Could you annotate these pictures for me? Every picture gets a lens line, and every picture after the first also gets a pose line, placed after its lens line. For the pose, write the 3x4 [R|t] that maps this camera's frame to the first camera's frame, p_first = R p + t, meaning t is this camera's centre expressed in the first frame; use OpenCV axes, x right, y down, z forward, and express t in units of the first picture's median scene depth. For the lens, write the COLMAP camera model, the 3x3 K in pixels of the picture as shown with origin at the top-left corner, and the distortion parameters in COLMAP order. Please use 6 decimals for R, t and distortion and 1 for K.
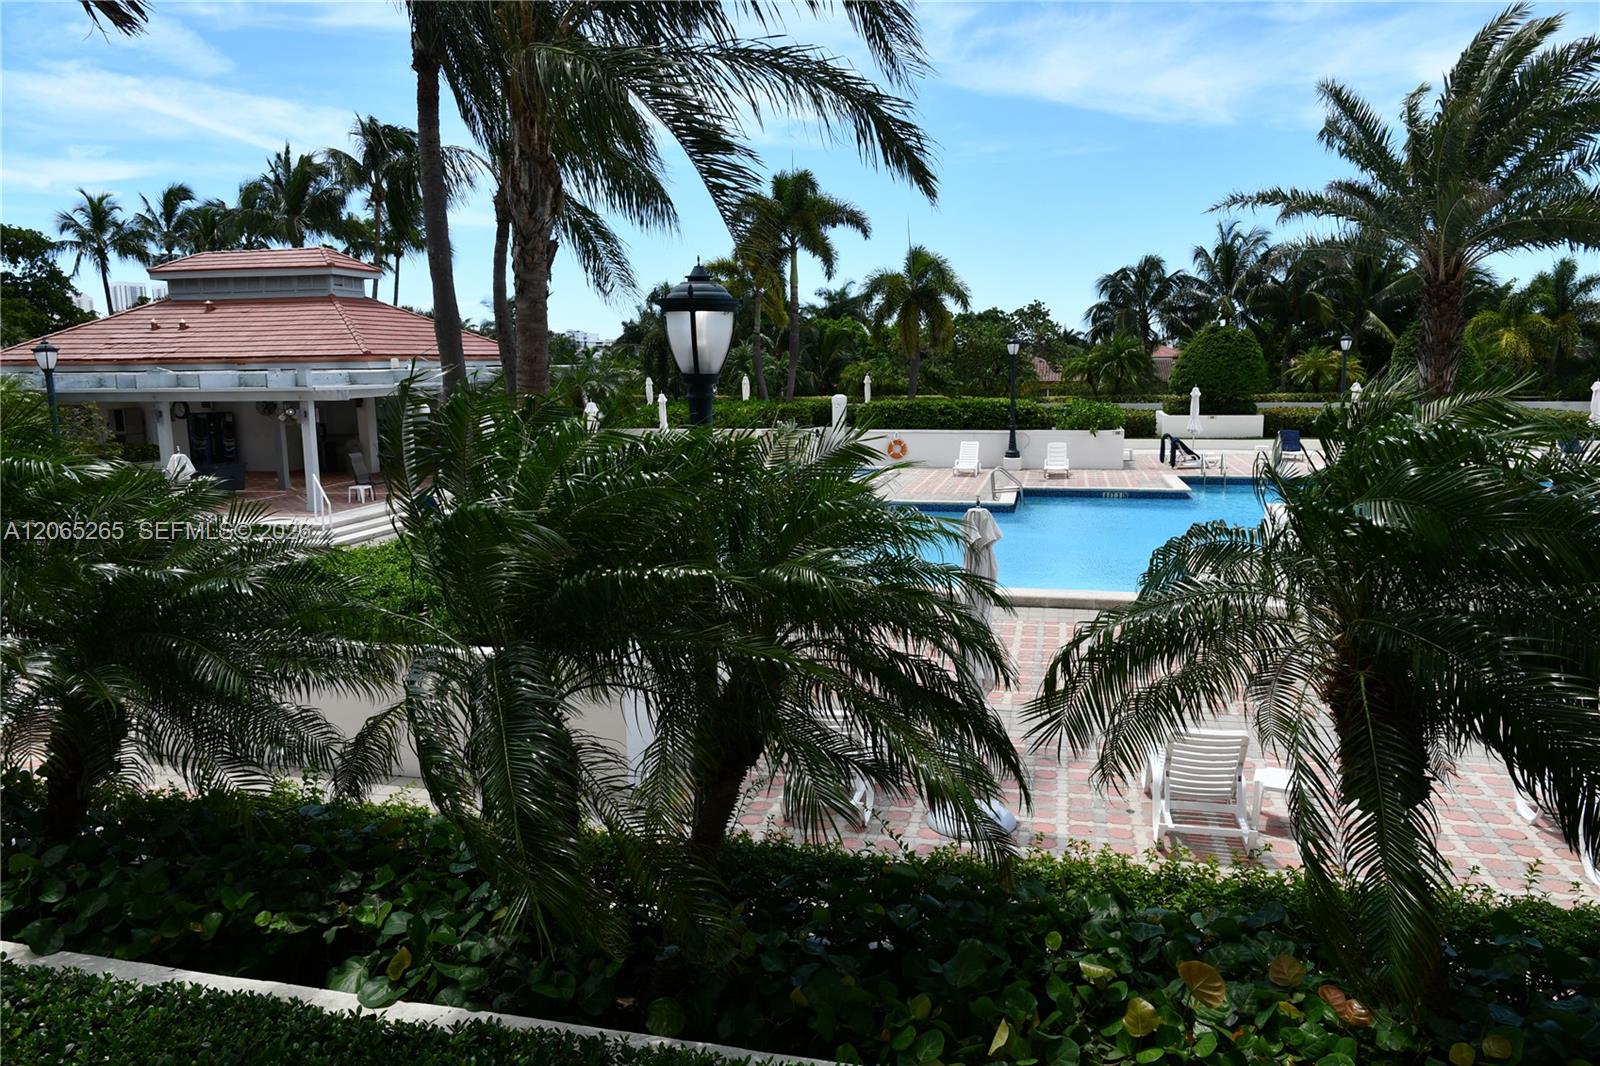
lens RADIAL K [[1094.6, 0, 798.4], [0, 1094.6, 532.3], [0, 0, 1]] dist [-0.002744, -0.008437]
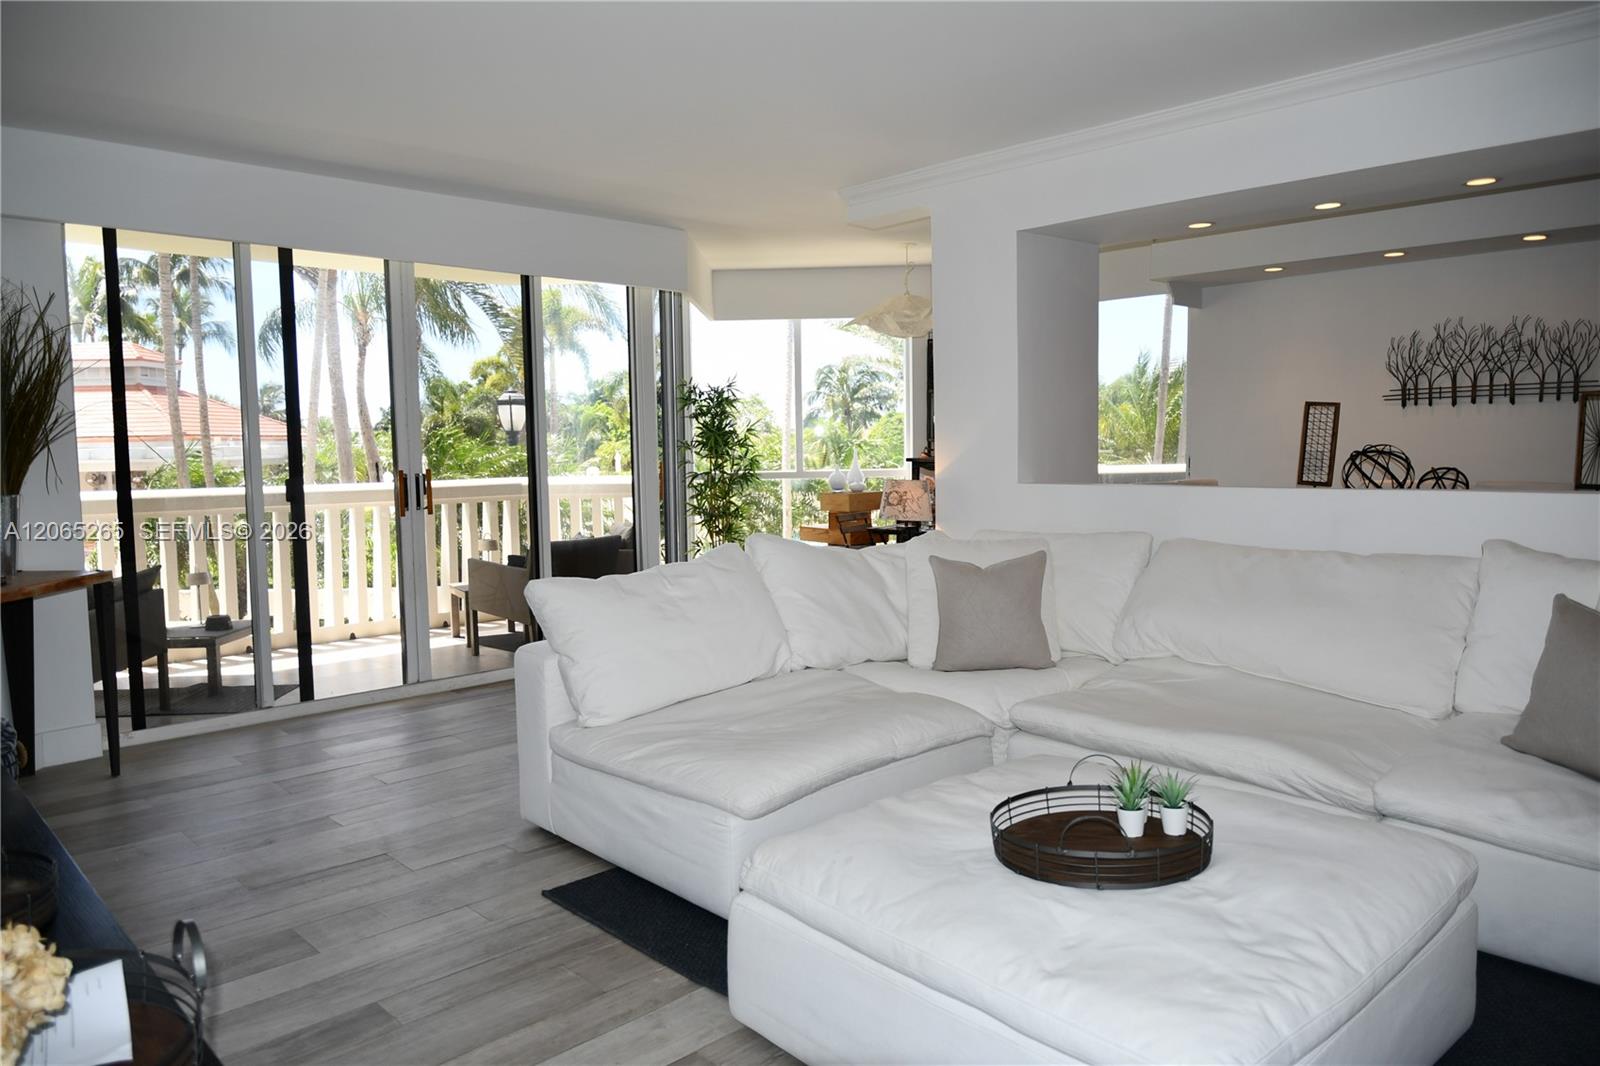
lens RADIAL K [[1095.2, 0, 796.1], [0, 1095.2, 536.9], [0, 0, 1]] dist [-0.001492, -0.006158]
pose [[0.977927, -0.022899, 0.207690, 0.003342], [0.037861, 0.996942, -0.068356, 0.043584], [-0.205490, 0.074711, 0.975803, -0.231919]]
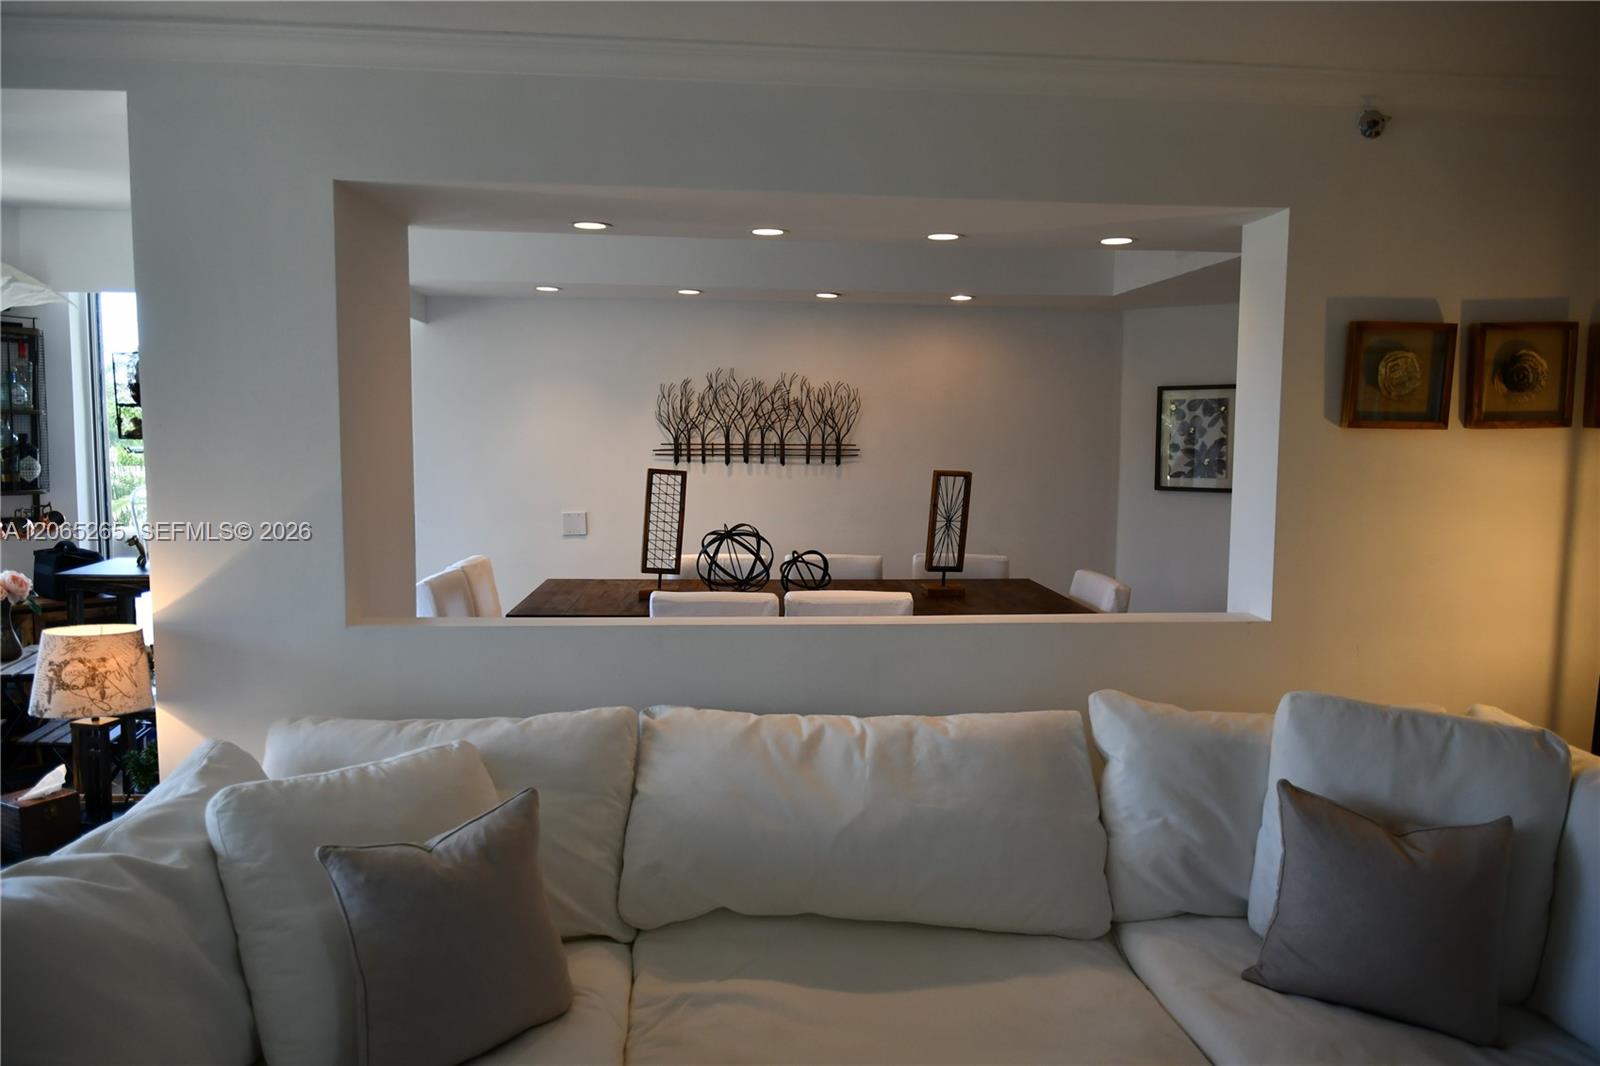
lens RADIAL K [[1094.6, 0, 798.4], [0, 1094.6, 532.3], [0, 0, 1]] dist [-0.002744, -0.008437]
pose [[0.450489, -0.067108, 0.890256, 0.004804], [0.123241, 0.992299, 0.012438, 0.021861], [-0.884235, 0.104113, 0.455290, -0.158849]]
